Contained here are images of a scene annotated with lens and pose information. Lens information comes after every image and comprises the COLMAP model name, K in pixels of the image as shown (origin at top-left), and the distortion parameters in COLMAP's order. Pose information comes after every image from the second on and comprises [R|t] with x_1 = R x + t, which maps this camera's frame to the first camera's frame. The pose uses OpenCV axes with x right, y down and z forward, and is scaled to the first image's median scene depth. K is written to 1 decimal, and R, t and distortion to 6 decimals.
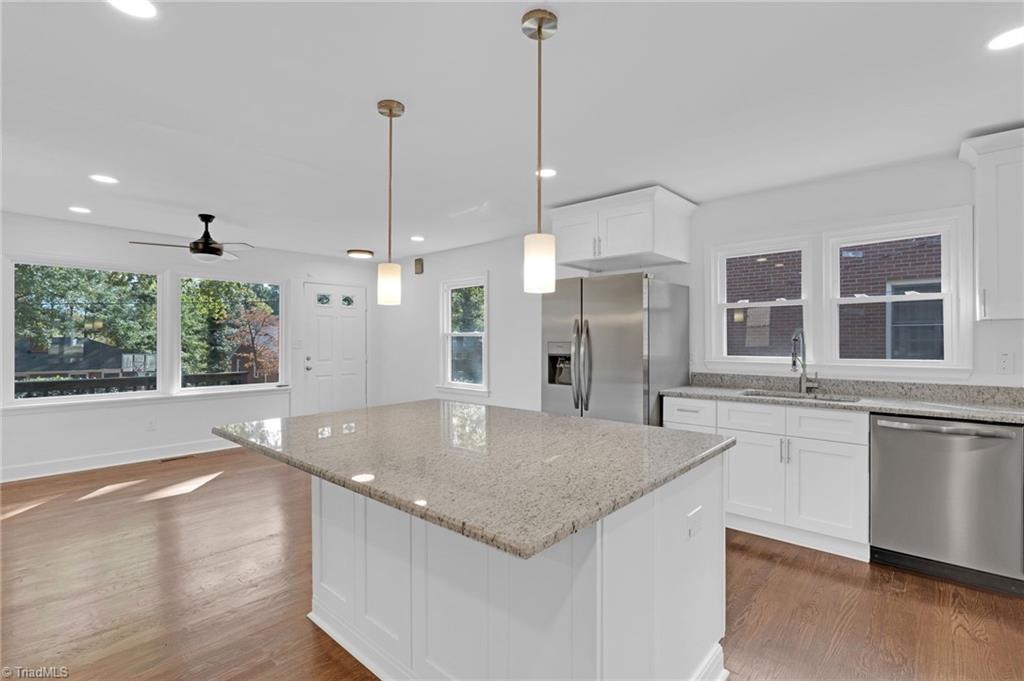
lens RADIAL K [[473.1, 0, 511.4], [0, 473.1, 338.7], [0, 0, 1]] dist [0.002316, 0.000180]
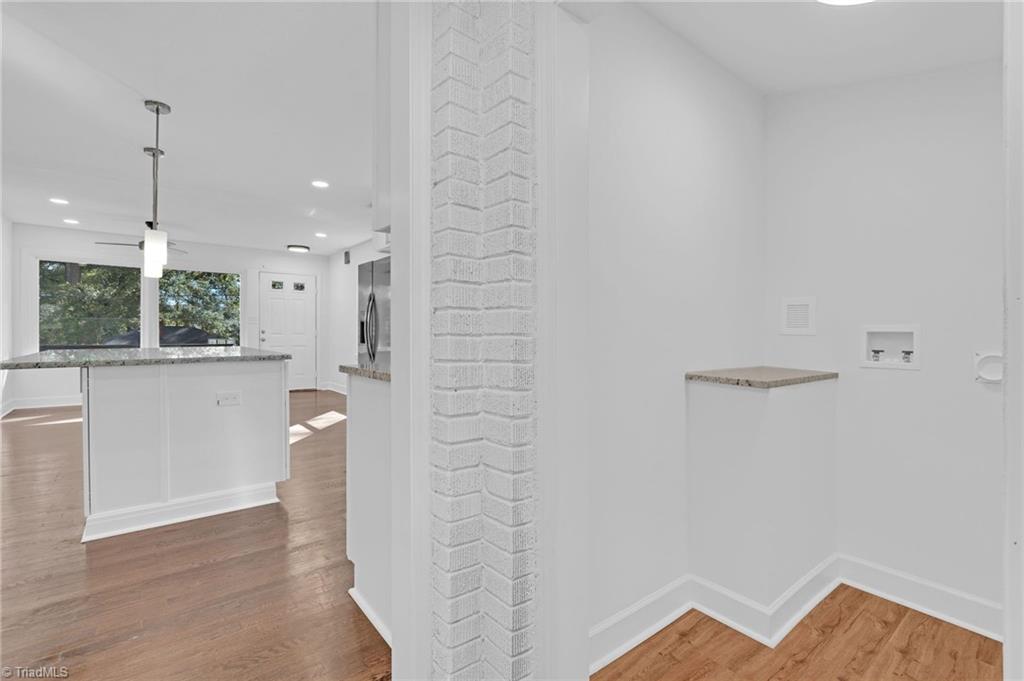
lens RADIAL K [[473.1, 0, 513.9], [0, 473.1, 336.9], [0, 0, 1]] dist [0.002316, 0.000180]
pose [[0.986430, 0.010084, -0.163874, 0.448805], [-0.009236, 0.999940, 0.005940, 0.042272], [0.163924, -0.004346, 0.986463, -0.145531]]
